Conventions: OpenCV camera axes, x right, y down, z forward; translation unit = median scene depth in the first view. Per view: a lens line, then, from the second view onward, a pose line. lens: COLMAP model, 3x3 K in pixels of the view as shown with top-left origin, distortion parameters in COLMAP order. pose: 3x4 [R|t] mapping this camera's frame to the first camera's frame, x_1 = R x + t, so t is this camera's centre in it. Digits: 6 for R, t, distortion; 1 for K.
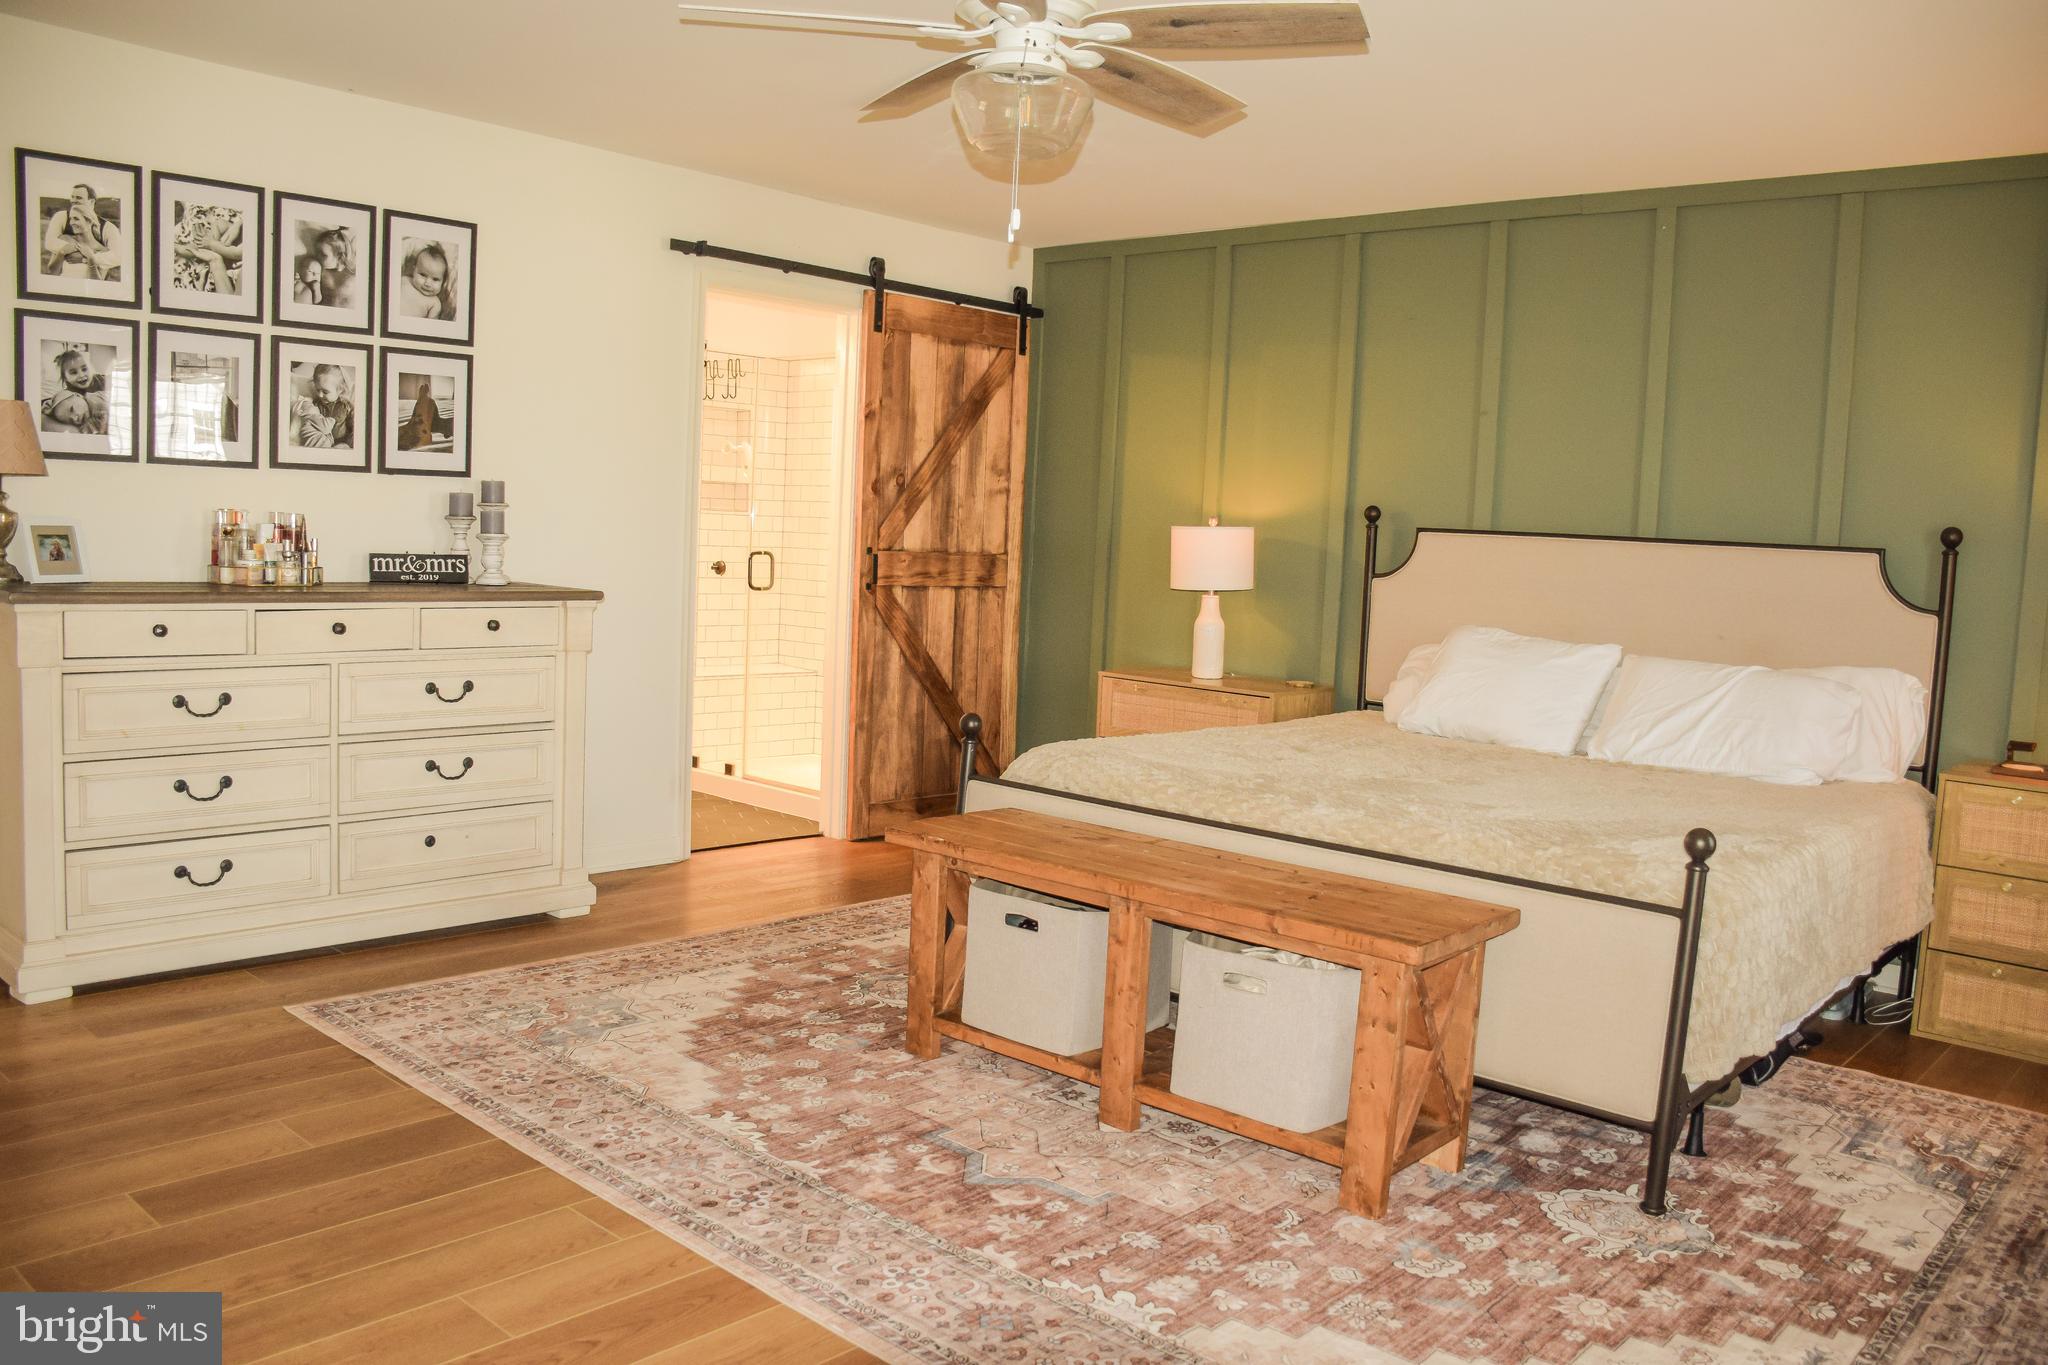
lens RADIAL K [[1594.2, 0, 1023.7], [0, 1594.2, 678.7], [0, 0, 1]] dist [-0.152737, 0.101849]
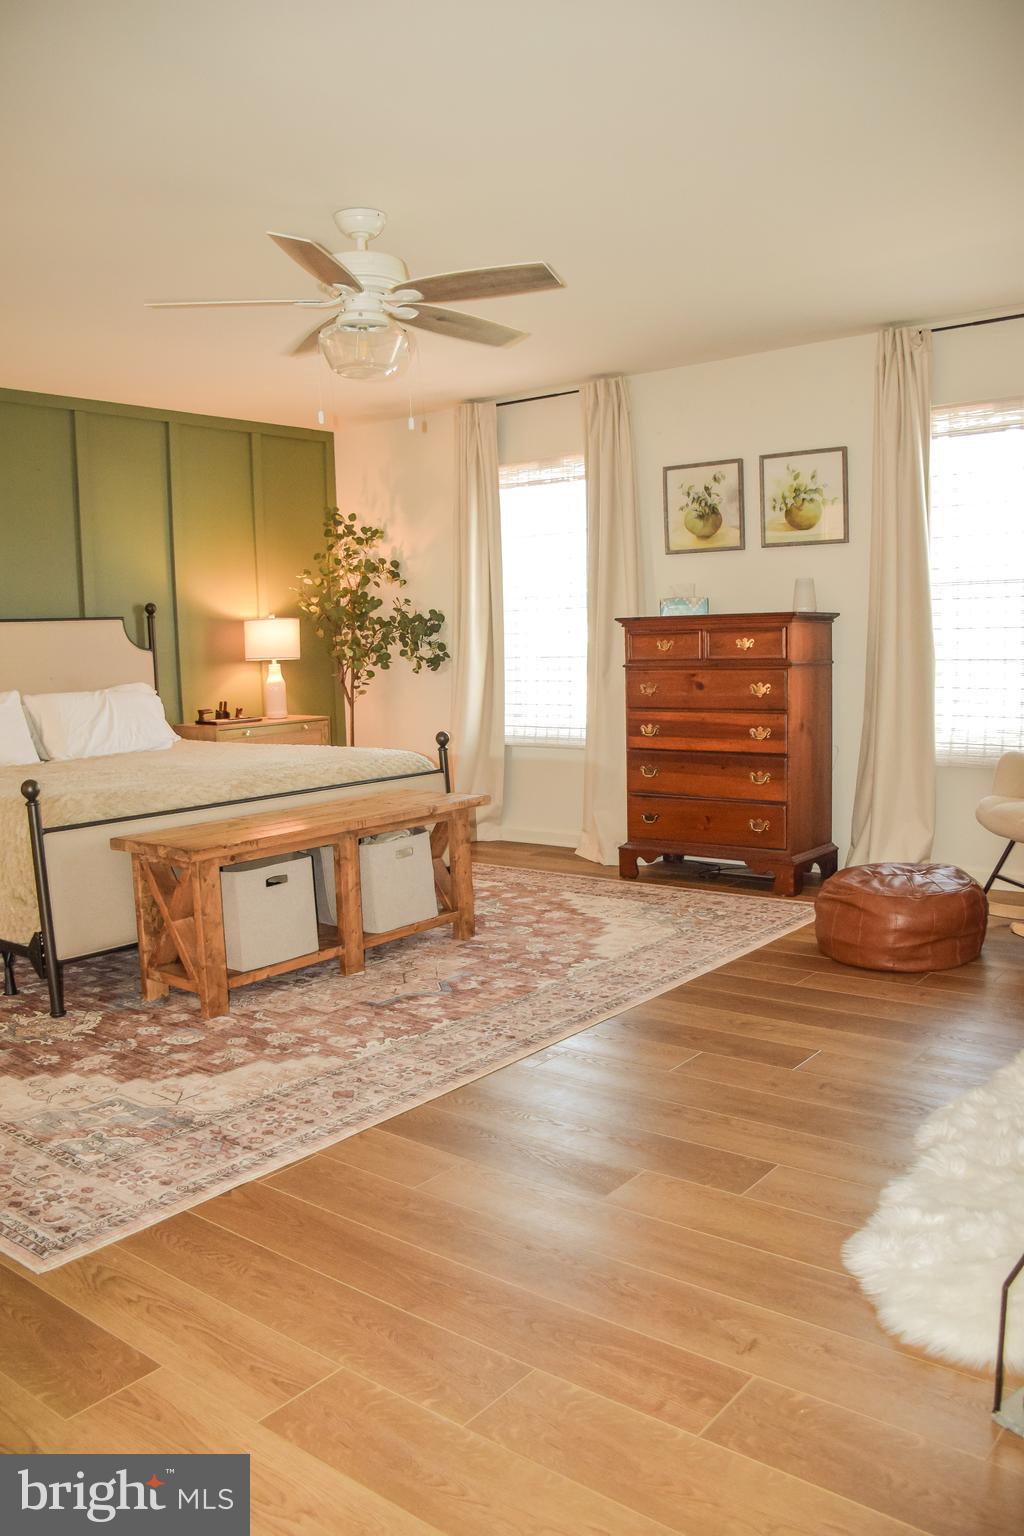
lens RADIAL K [[1195.6, 0, 507.2], [0, 1195.6, 767.7], [0, 0, 1]] dist [-0.152737, 0.101849]
pose [[-0.056861, -0.152980, 0.986592, -1.144822], [0.120242, 0.979949, 0.158880, -0.104255], [-0.991115, 0.127664, -0.037327, 0.861609]]
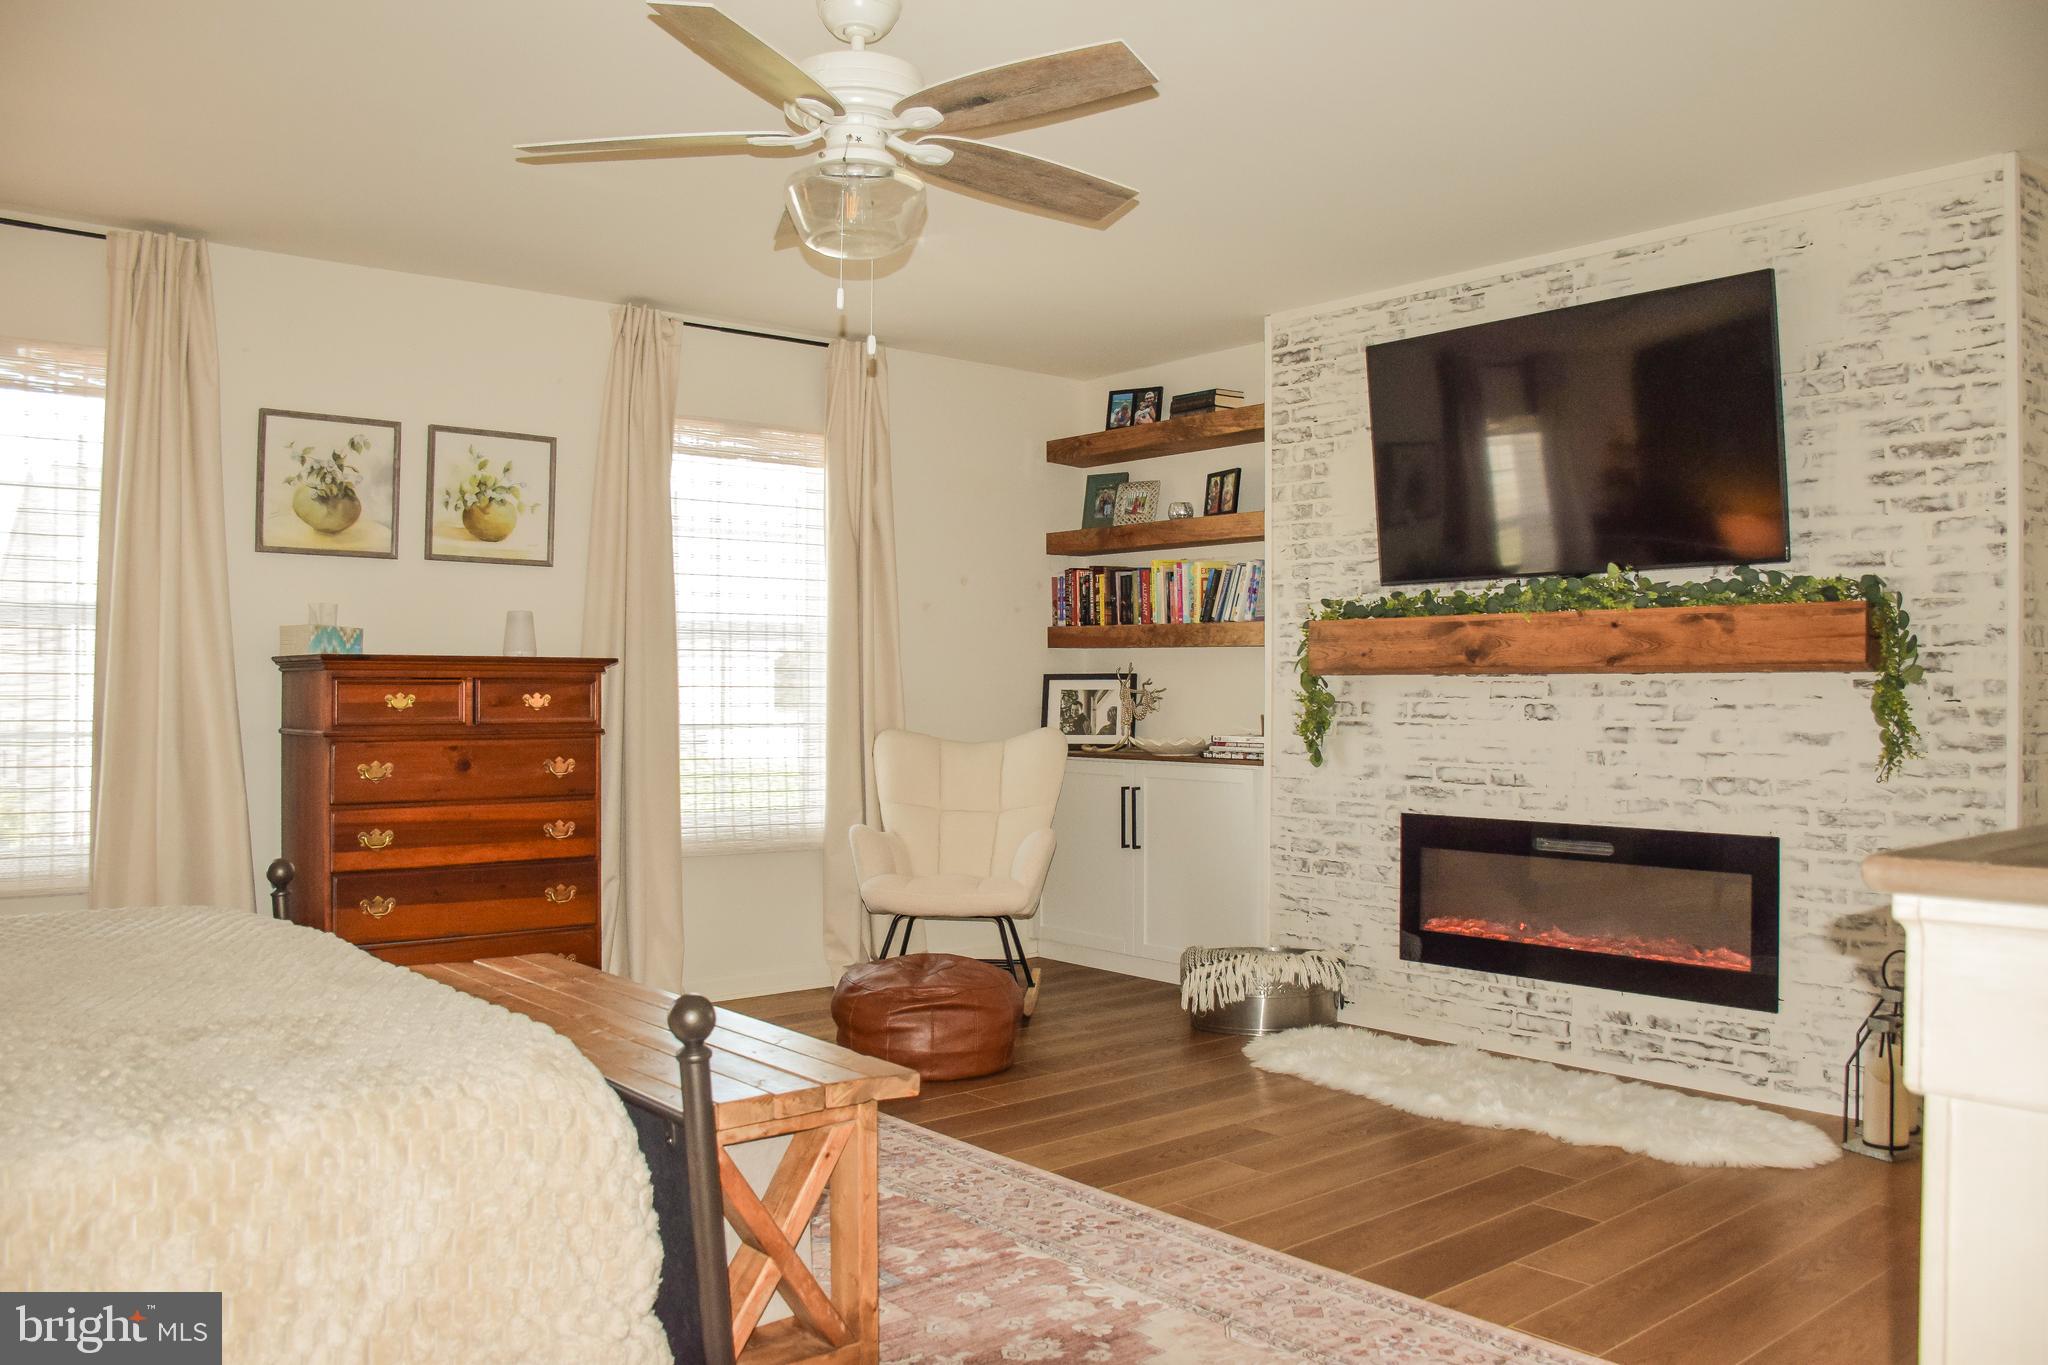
lens RADIAL K [[1594.2, 0, 1023.7], [0, 1594.2, 678.7], [0, 0, 1]] dist [-0.152737, 0.101849]
pose [[-0.989113, -0.048325, 0.139000, -0.236294], [-0.035729, 0.995143, 0.091726, -0.144401], [-0.142757, 0.085761, -0.986035, 1.803902]]
